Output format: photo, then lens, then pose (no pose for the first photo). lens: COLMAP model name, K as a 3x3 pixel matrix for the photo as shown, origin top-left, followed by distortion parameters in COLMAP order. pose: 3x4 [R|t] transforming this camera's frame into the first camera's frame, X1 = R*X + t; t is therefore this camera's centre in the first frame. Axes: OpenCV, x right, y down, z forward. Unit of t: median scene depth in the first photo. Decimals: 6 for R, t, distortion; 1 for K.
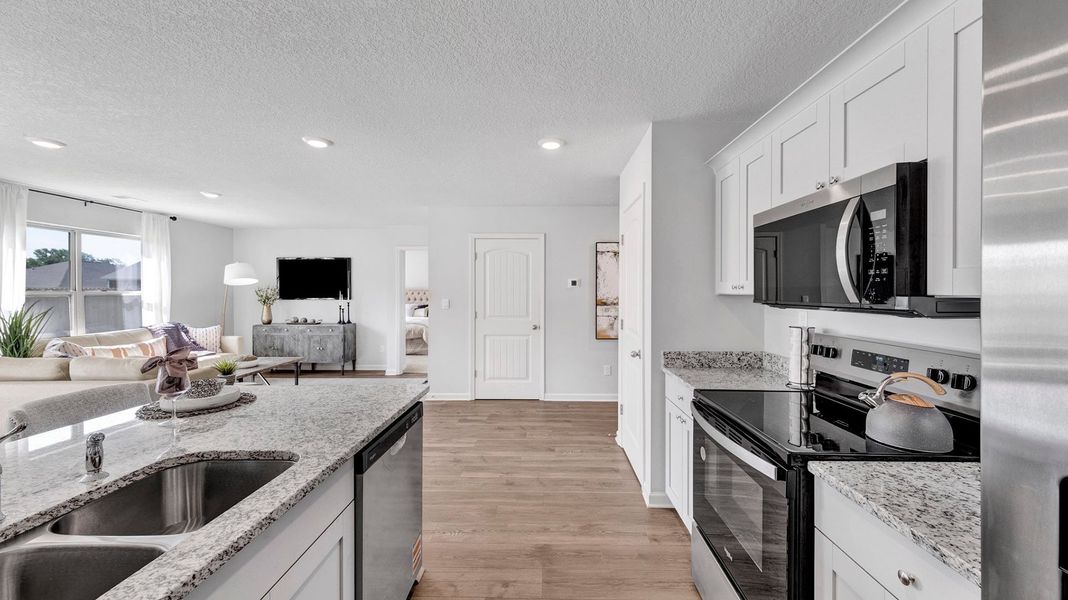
lens RADIAL K [[397.6, 0, 538.6], [0, 397.6, 293.7], [0, 0, 1]] dist [0.005657, -0.001134]
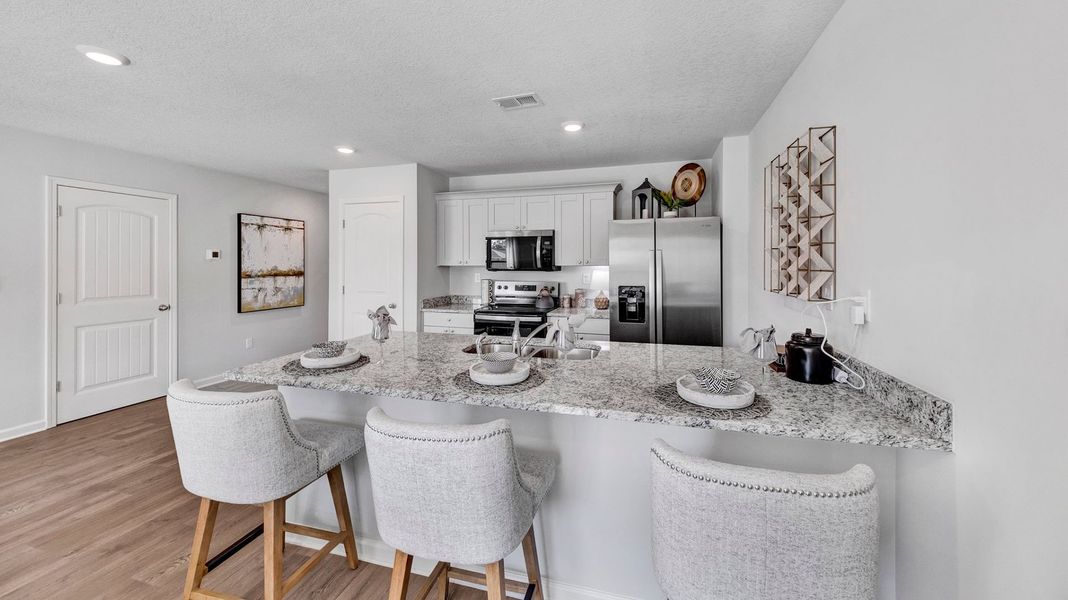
lens RADIAL K [[397.6, 0, 539.5], [0, 397.6, 265.0], [0, 0, 1]] dist [0.005657, -0.001134]
pose [[0.258872, -0.004381, 0.965902, -0.610839], [0.002786, 0.999989, 0.003788, -0.004468], [-0.965908, 0.001711, 0.258881, 0.038307]]
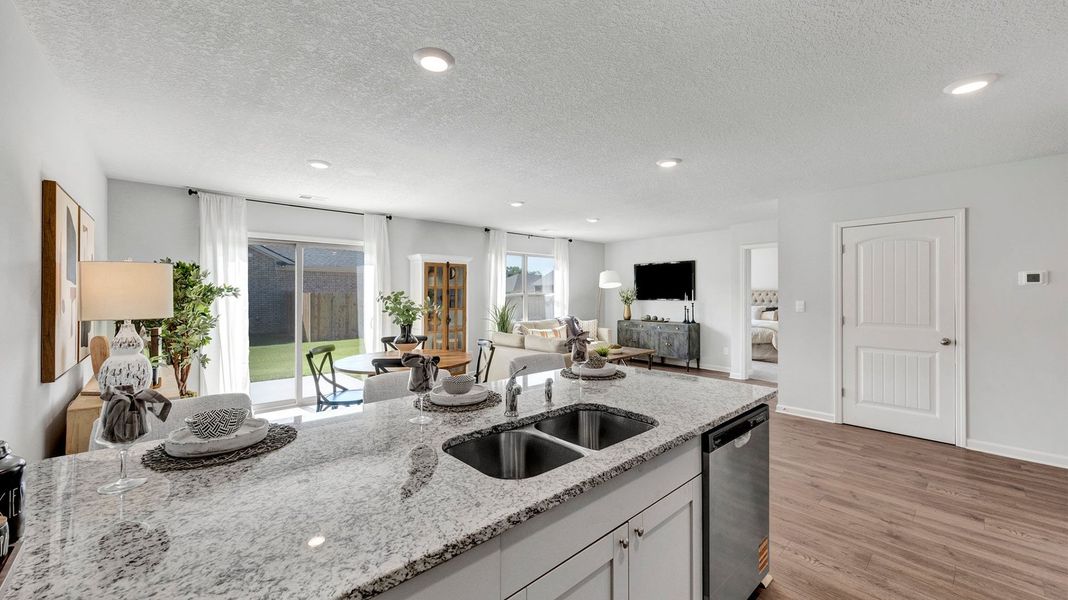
lens RADIAL K [[397.6, 0, 536.3], [0, 397.6, 295.0], [0, 0, 1]] dist [0.005657, -0.001134]
pose [[0.683142, -0.000150, -0.730285, 0.012012], [0.000243, 1.000000, 0.000021, 0.000412], [0.730285, -0.000192, 0.683142, -0.031247]]
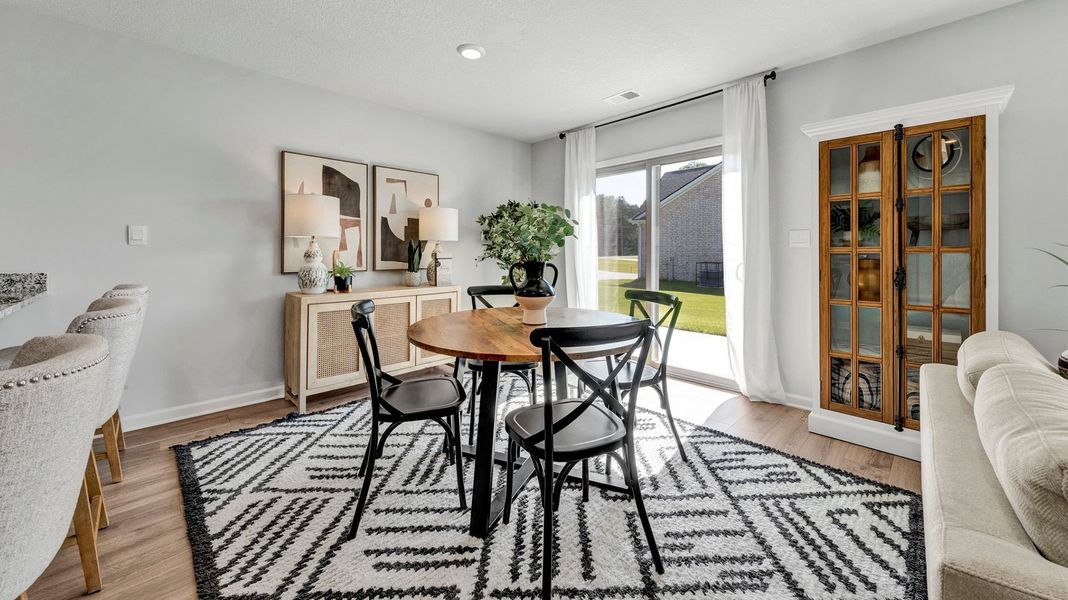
lens RADIAL K [[397.6, 0, 535.6], [0, 397.6, 249.8], [0, 0, 1]] dist [0.005657, -0.001134]
pose [[-0.708490, -0.005231, -0.705701, -0.418854], [-0.004440, 0.999986, -0.002954, 0.043344], [0.705707, 0.001040, -0.708503, 0.598167]]
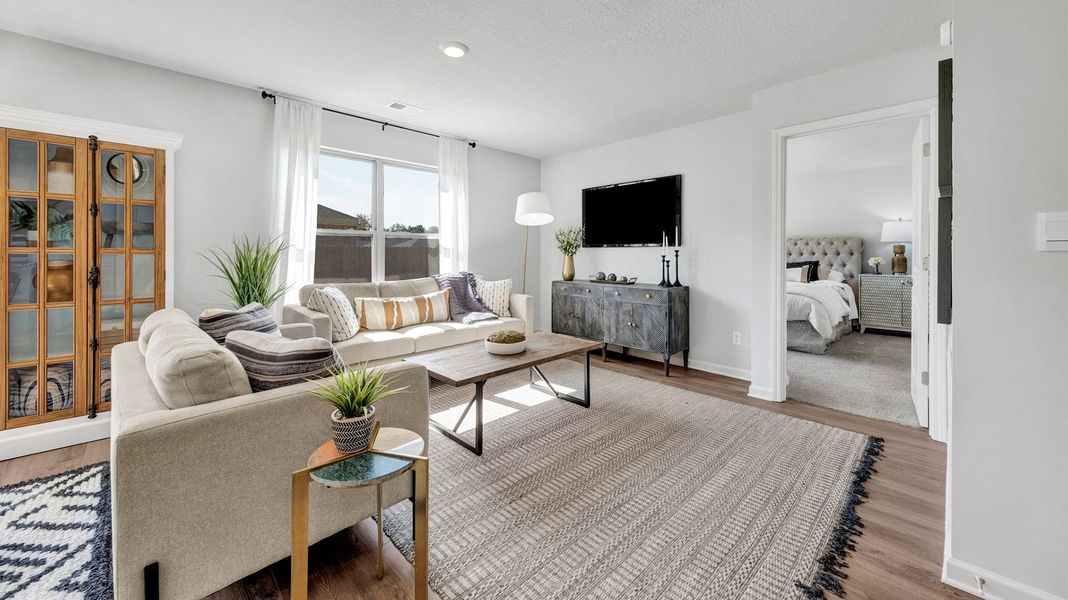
lens RADIAL K [[397.6, 0, 535.4], [0, 397.6, 255.7], [0, 0, 1]] dist [0.005657, -0.001134]
pose [[0.706973, 0.003773, -0.707231, -0.291231], [-0.005653, 0.999984, -0.000317, 0.043071], [0.707218, 0.004222, 0.706983, 0.605836]]
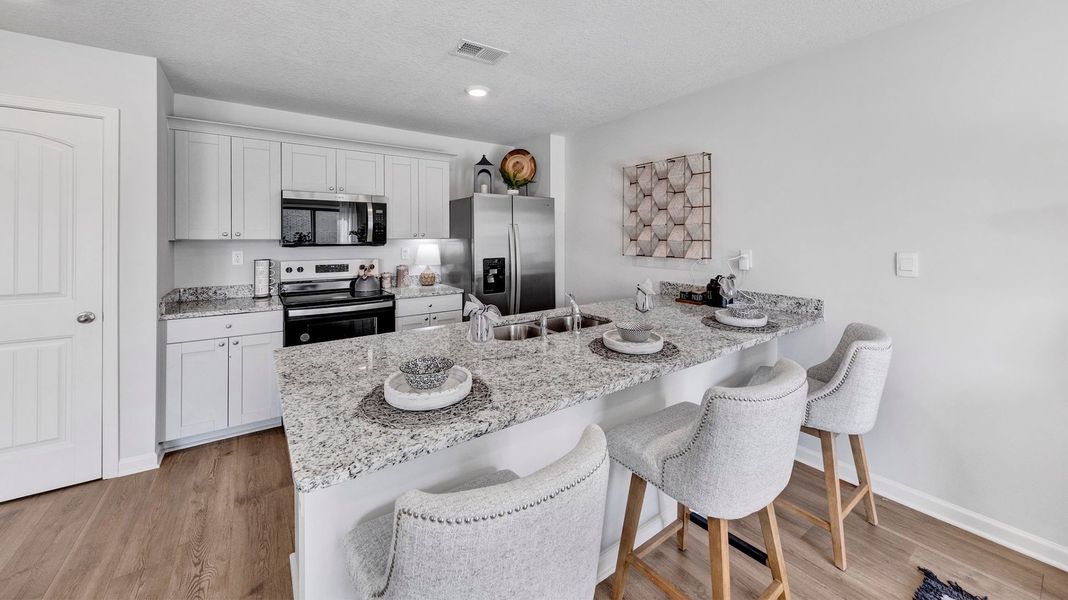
lens RADIAL K [[397.6, 0, 537.1], [0, 397.6, 239.3], [0, 0, 1]] dist [0.005657, -0.001134]
pose [[-0.599844, -0.003132, 0.800111, -0.518175], [0.000959, 0.999989, 0.004634, -0.002402], [-0.800117, 0.003547, -0.599834, 0.433597]]
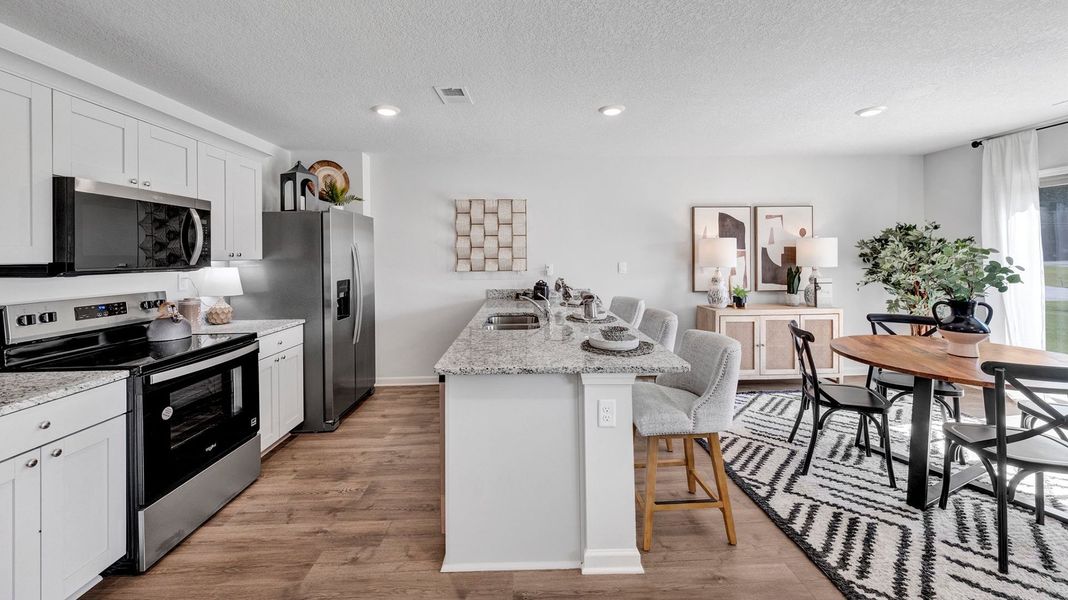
lens RADIAL K [[397.6, 0, 535.8], [0, 397.6, 256.5], [0, 0, 1]] dist [0.005657, -0.001134]
pose [[-0.998764, 0.008149, -0.049033, -0.184067], [0.008045, 0.999965, 0.002311, -0.003144], [0.049050, 0.001914, -0.998795, 0.749988]]
